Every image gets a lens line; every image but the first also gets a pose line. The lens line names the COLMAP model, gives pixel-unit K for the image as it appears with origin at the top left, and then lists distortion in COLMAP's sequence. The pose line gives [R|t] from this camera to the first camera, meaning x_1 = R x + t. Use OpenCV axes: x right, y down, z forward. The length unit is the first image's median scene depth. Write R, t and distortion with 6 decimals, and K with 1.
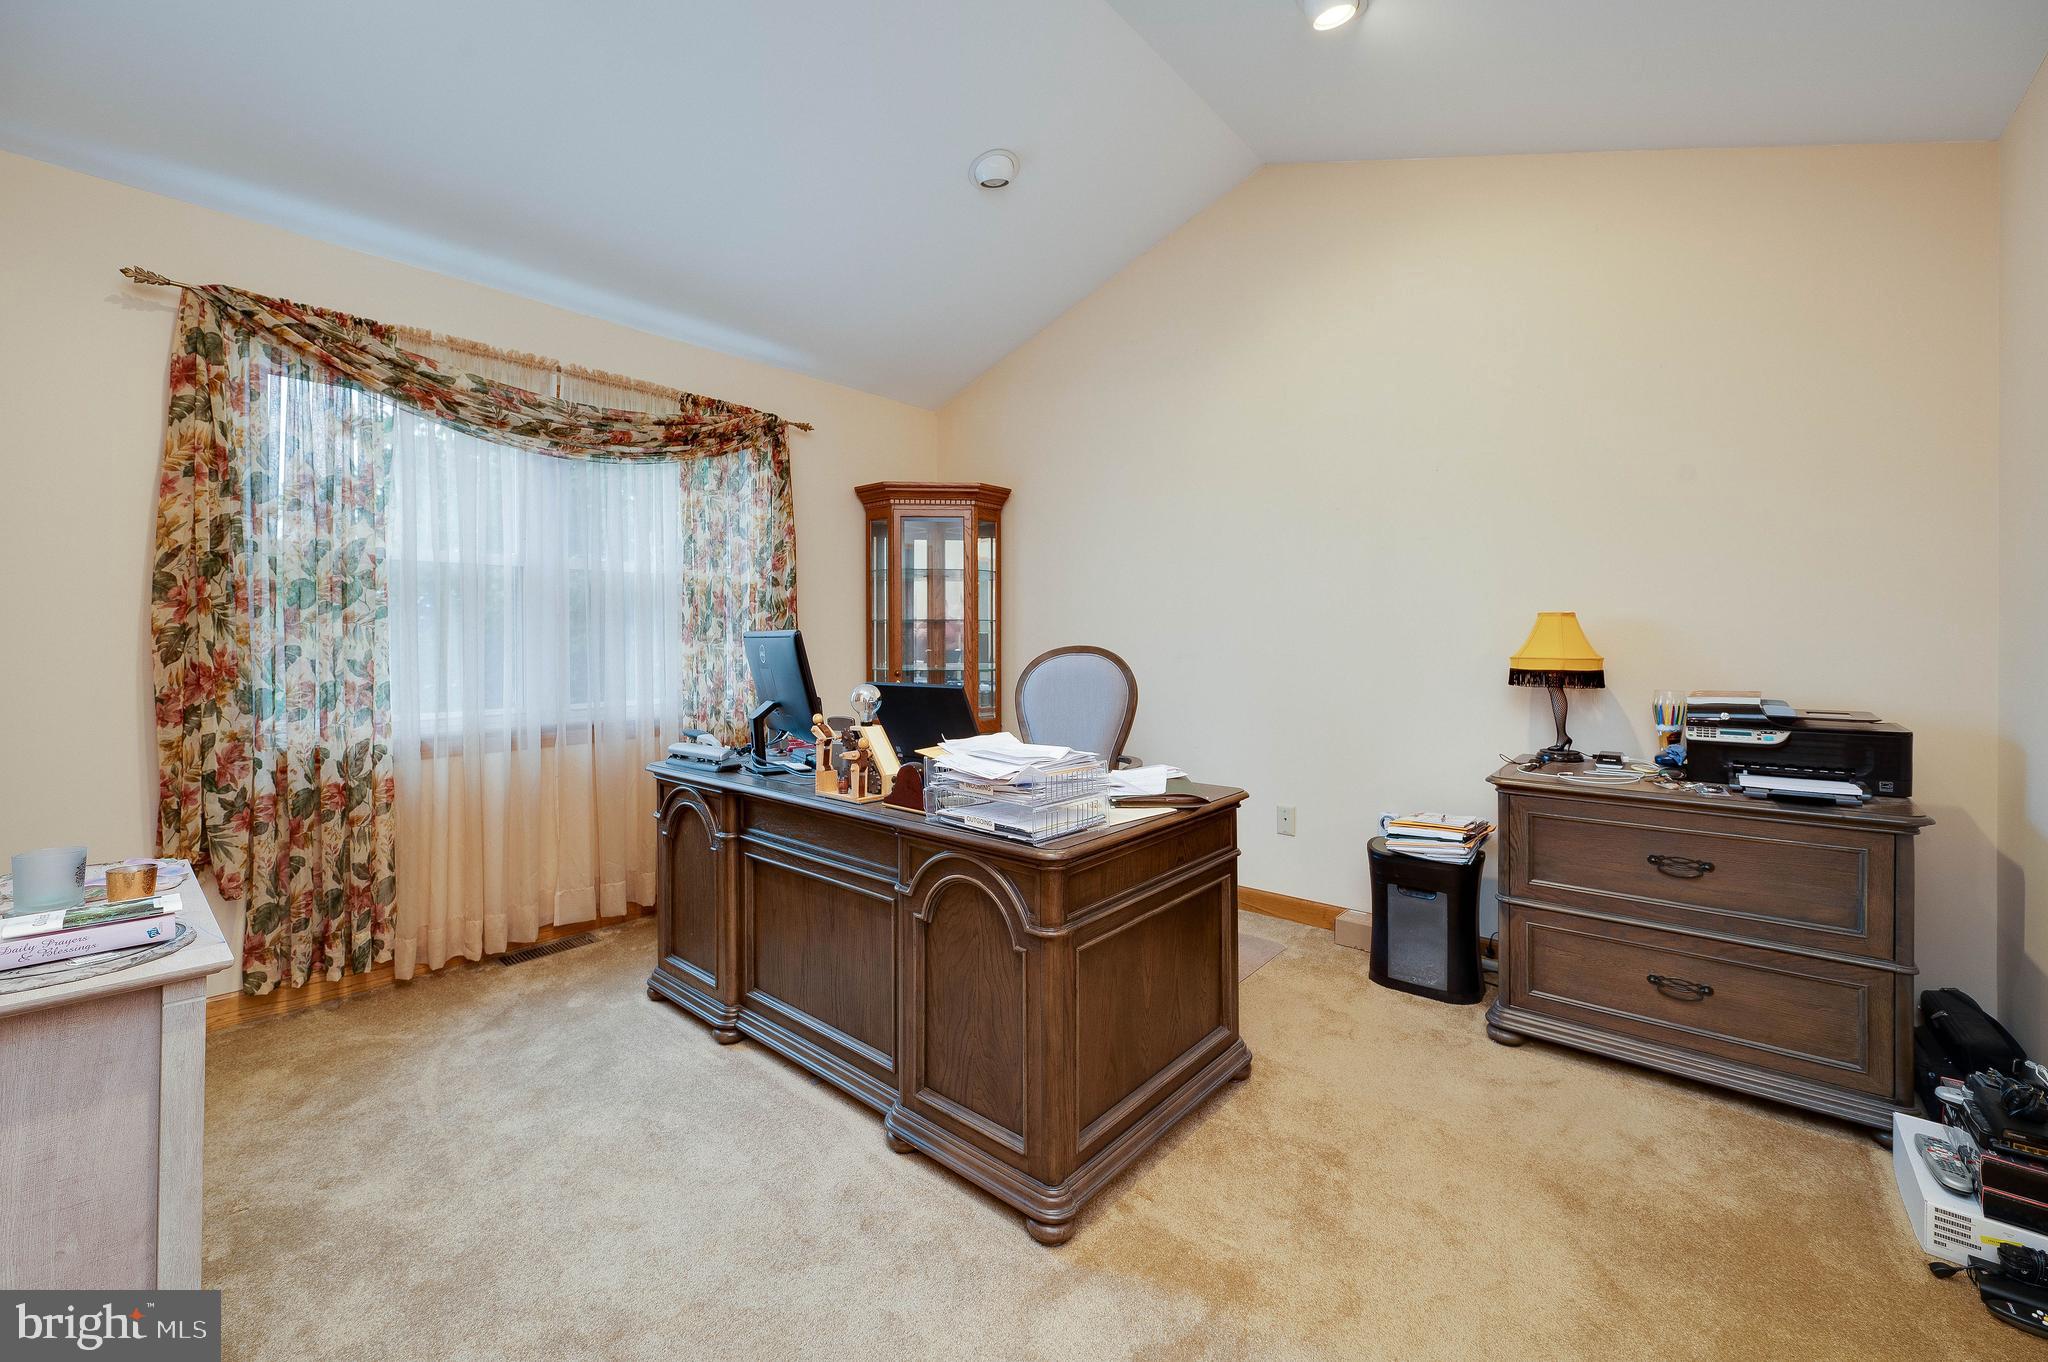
lens RADIAL K [[824.3, 0, 1026.7], [0, 824.3, 642.5], [0, 0, 1]] dist [-0.000268, 0.000011]
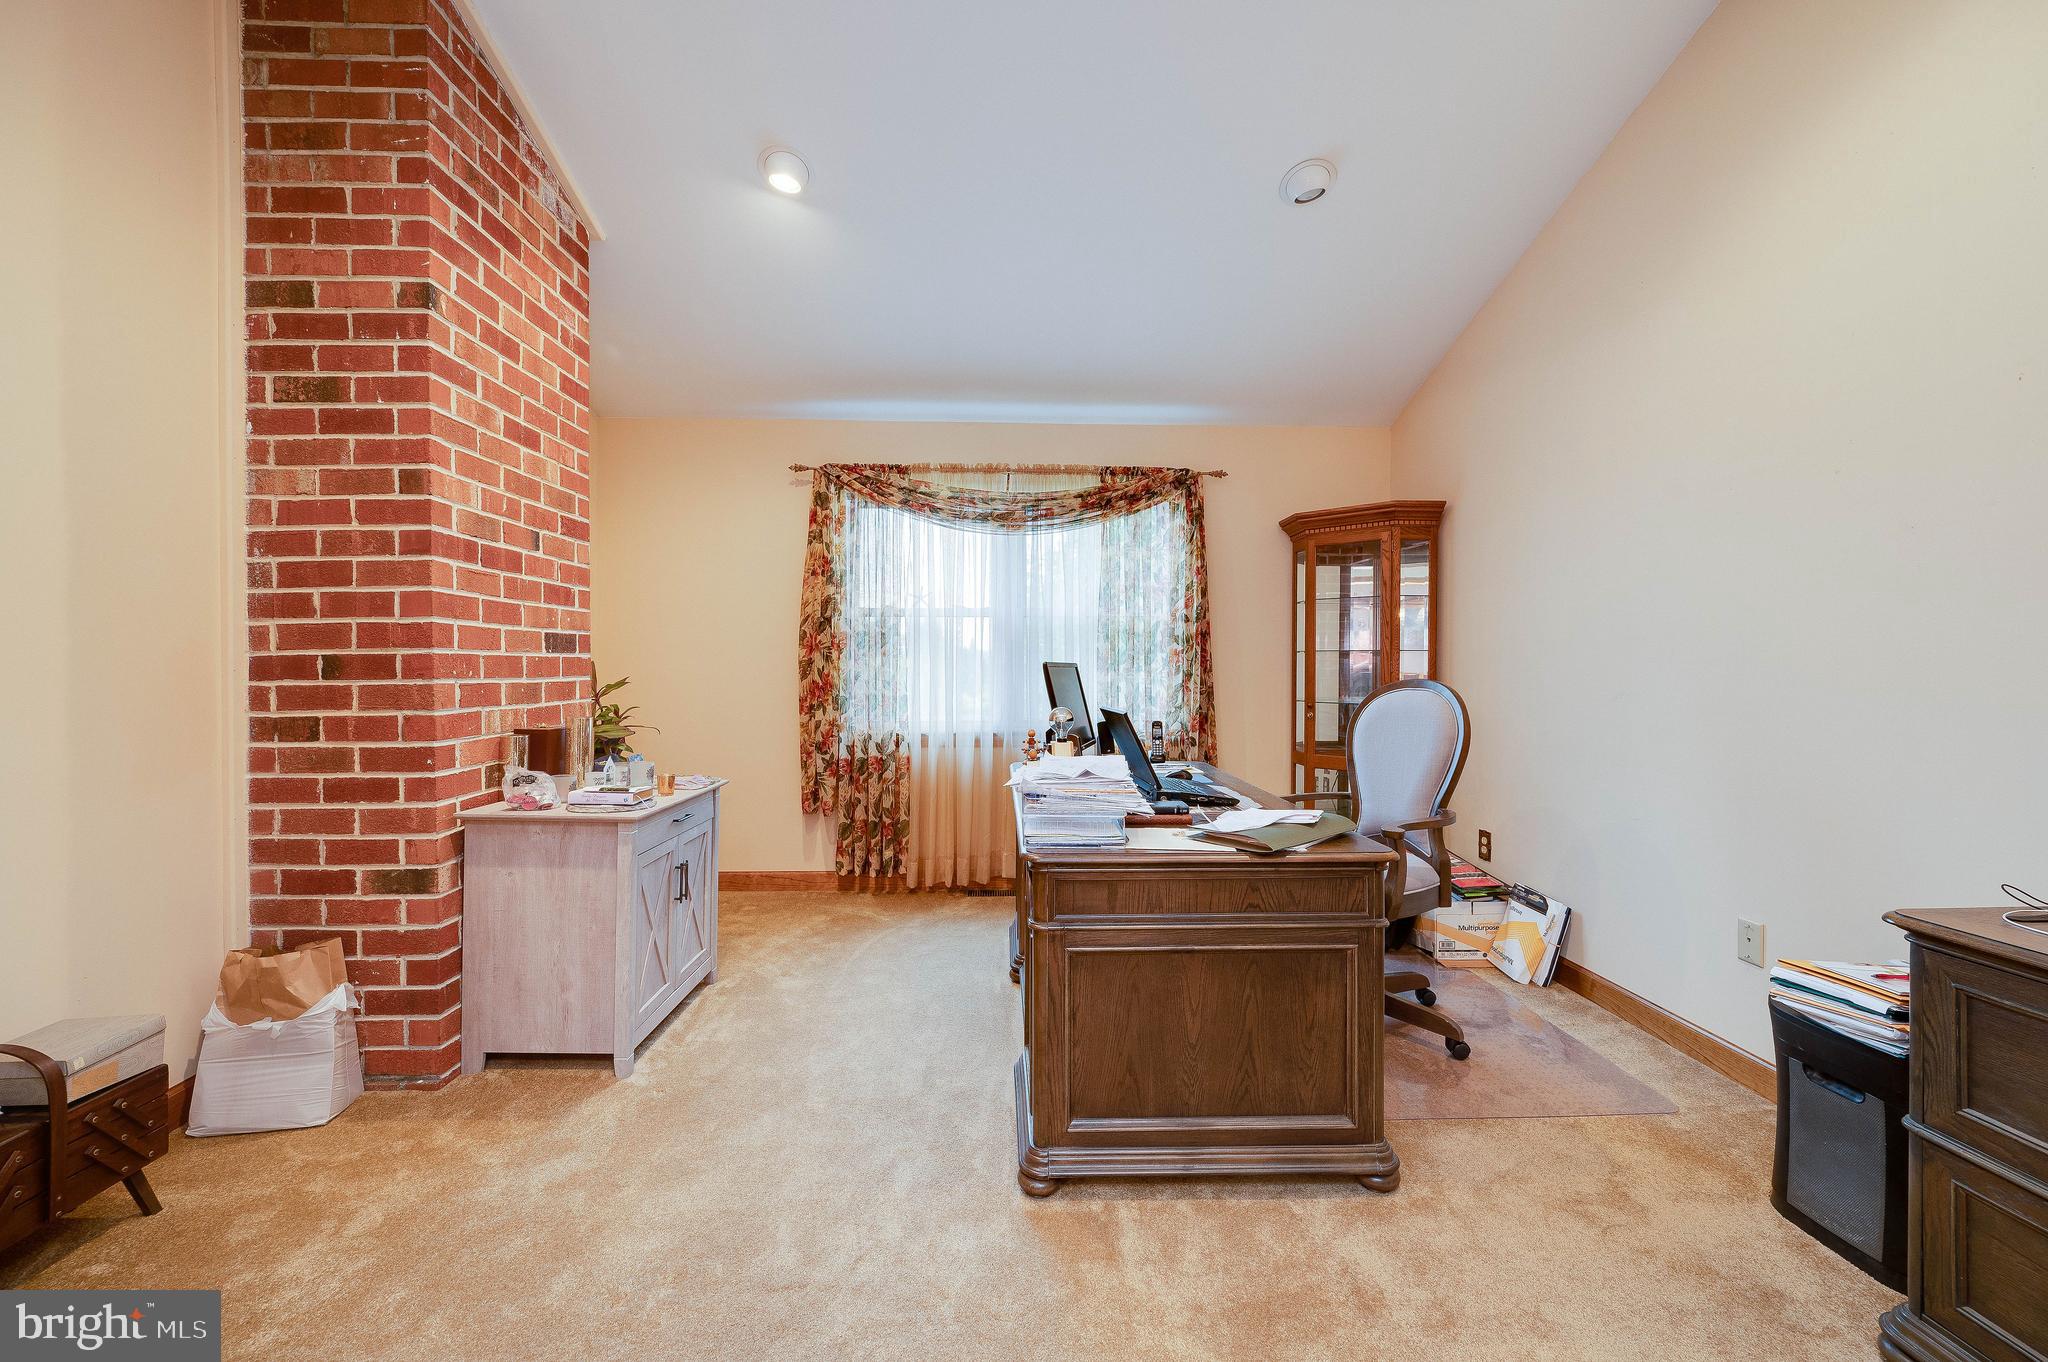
lens RADIAL K [[813.0, 0, 1024.0], [0, 813.0, 681.0], [0, 0, 1]] dist [-0.000845, 0.000030]
pose [[0.669277, 0.017412, -0.742809, 0.540547], [-0.011248, 0.999848, 0.013303, -0.001393], [0.742928, -0.000548, 0.669371, 0.145433]]
